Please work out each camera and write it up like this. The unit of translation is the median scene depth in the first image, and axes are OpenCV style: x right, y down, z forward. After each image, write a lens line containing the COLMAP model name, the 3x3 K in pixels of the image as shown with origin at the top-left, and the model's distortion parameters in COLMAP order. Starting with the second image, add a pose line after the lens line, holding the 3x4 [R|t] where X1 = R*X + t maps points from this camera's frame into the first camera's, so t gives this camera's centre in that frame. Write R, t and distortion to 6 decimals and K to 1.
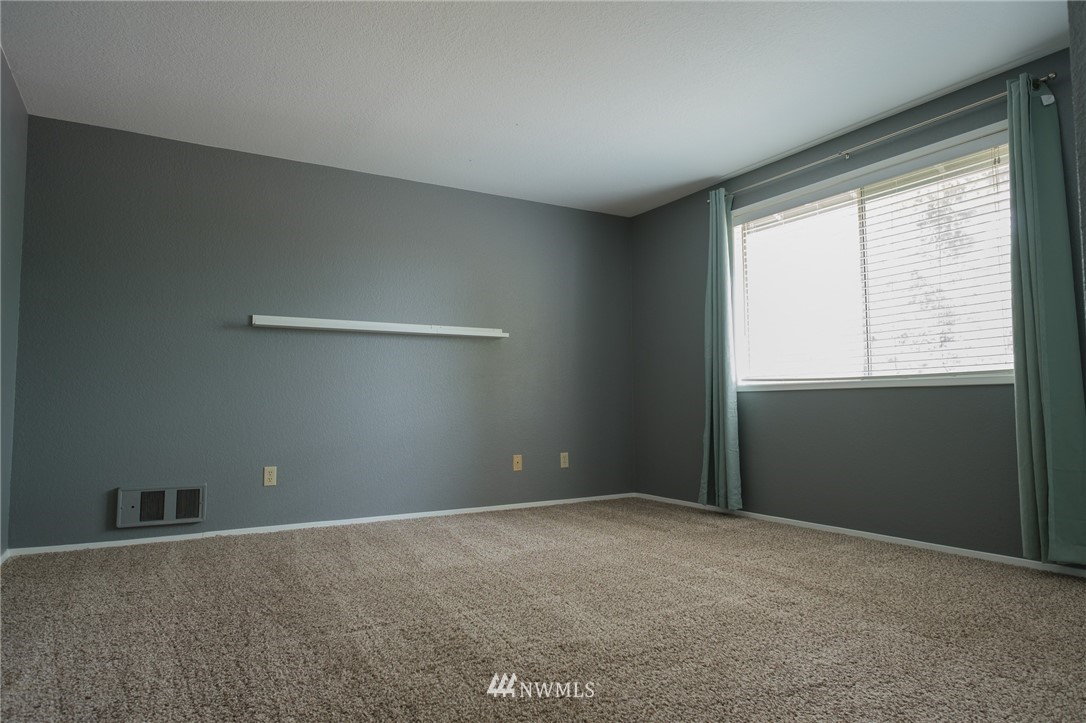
lens RADIAL K [[671.8, 0, 540.4], [0, 671.8, 358.7], [0, 0, 1]] dist [-0.006867, 0.002564]
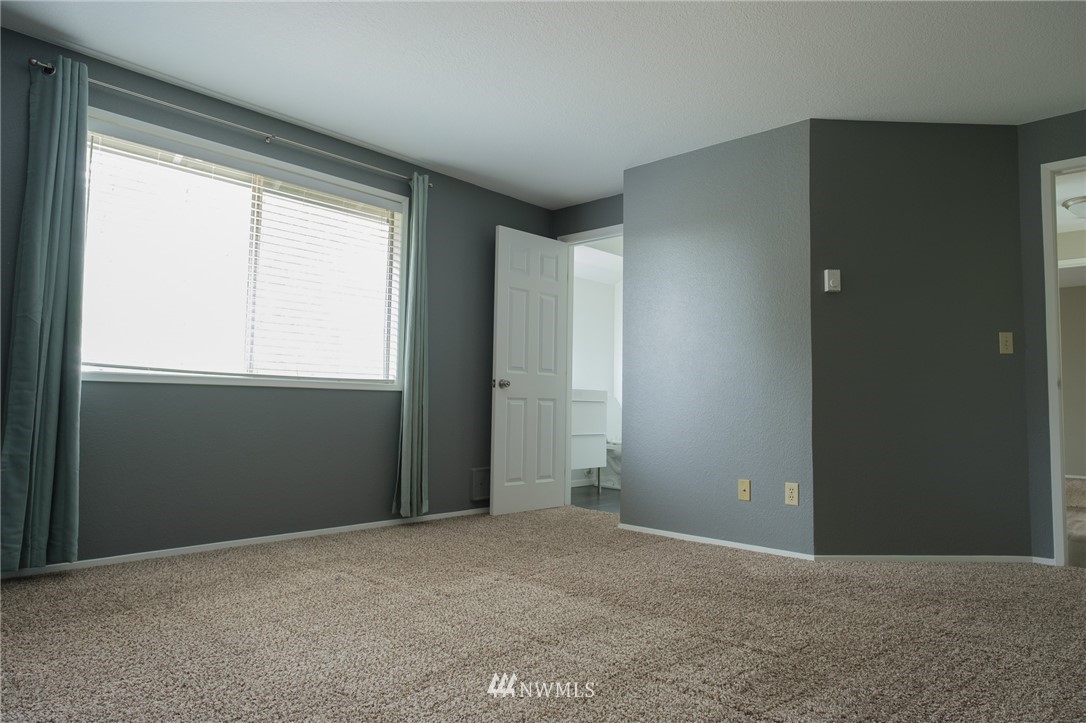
lens RADIAL K [[671.8, 0, 539.7], [0, 671.8, 362.1], [0, 0, 1]] dist [-0.006867, 0.002564]
pose [[-0.285652, 0.066141, 0.956048, -0.529831], [-0.079908, 0.992498, -0.092538, 0.064278], [-0.954996, -0.102830, -0.278223, 0.862763]]
